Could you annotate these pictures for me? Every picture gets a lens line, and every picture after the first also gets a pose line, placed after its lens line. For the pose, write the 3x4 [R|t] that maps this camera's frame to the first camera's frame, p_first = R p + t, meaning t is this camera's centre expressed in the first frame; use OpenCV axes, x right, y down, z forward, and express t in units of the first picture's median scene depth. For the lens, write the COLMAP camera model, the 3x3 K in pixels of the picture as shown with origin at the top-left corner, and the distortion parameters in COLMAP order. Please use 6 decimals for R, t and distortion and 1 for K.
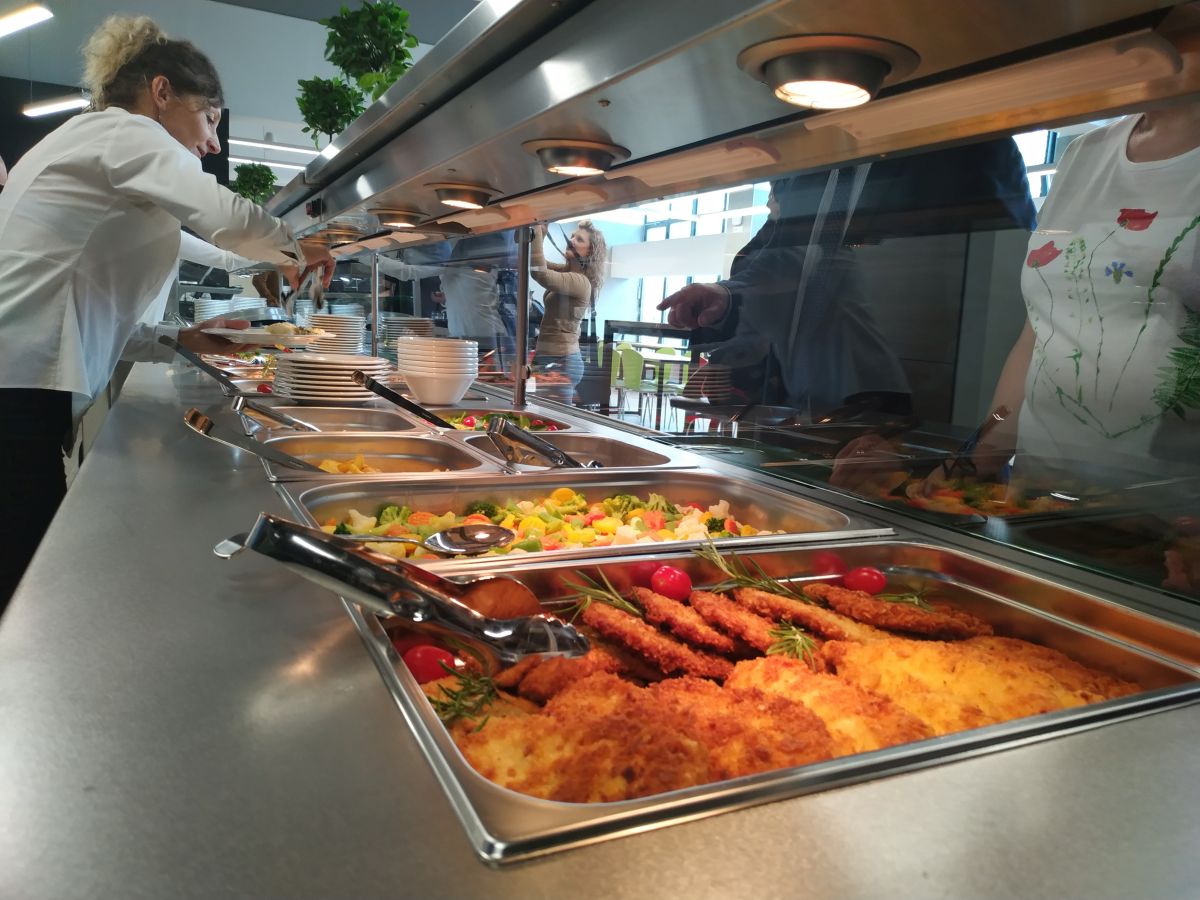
lens RADIAL K [[873.3, 0, 600.0], [0, 873.3, 450.0], [0, 0, 1]] dist [0.066415, -0.117153]
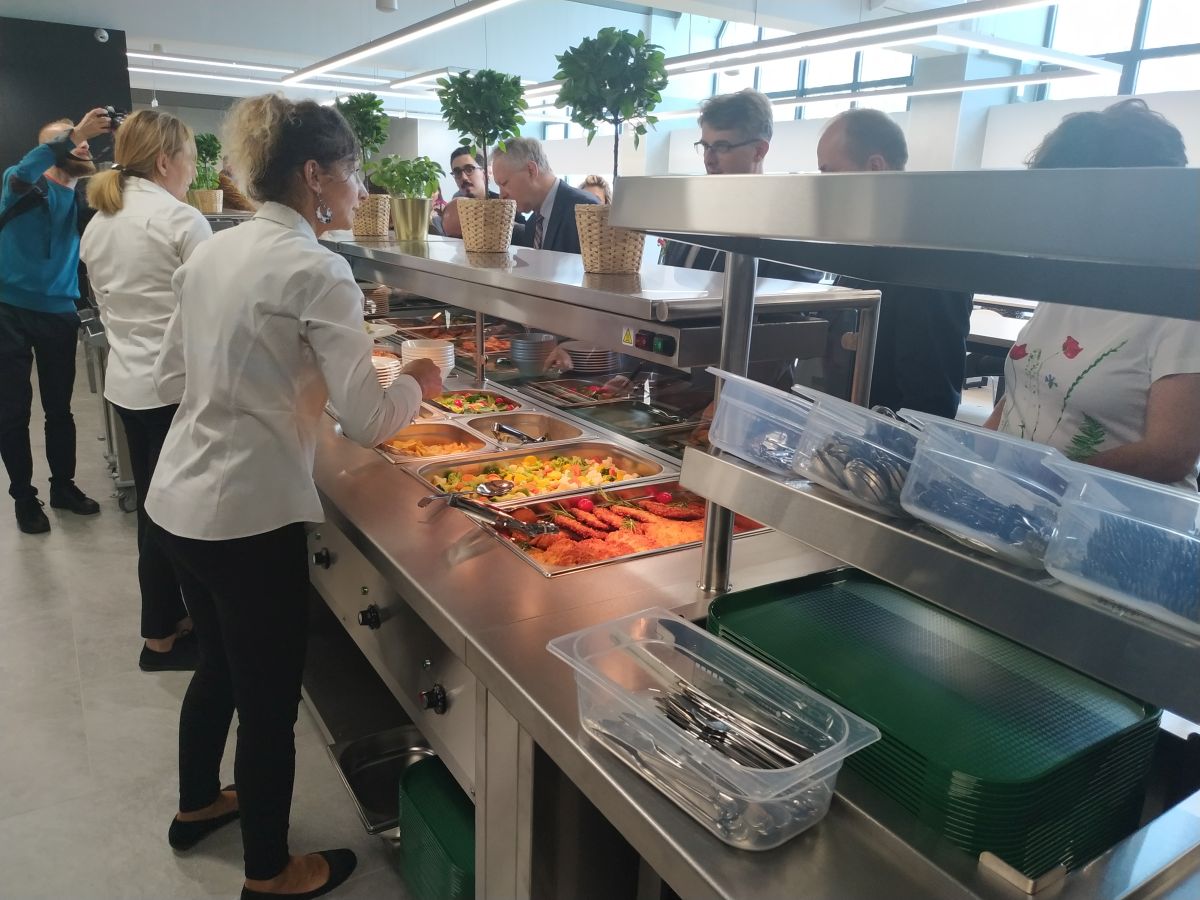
lens RADIAL K [[873.3, 0, 600.0], [0, 873.3, 450.0], [0, 0, 1]] dist [0.066415, -0.117153]
pose [[0.993713, -0.052083, 0.099100, -0.130163], [0.039206, 0.991036, 0.127715, -0.356019], [-0.104864, -0.123027, 0.986847, -1.617105]]
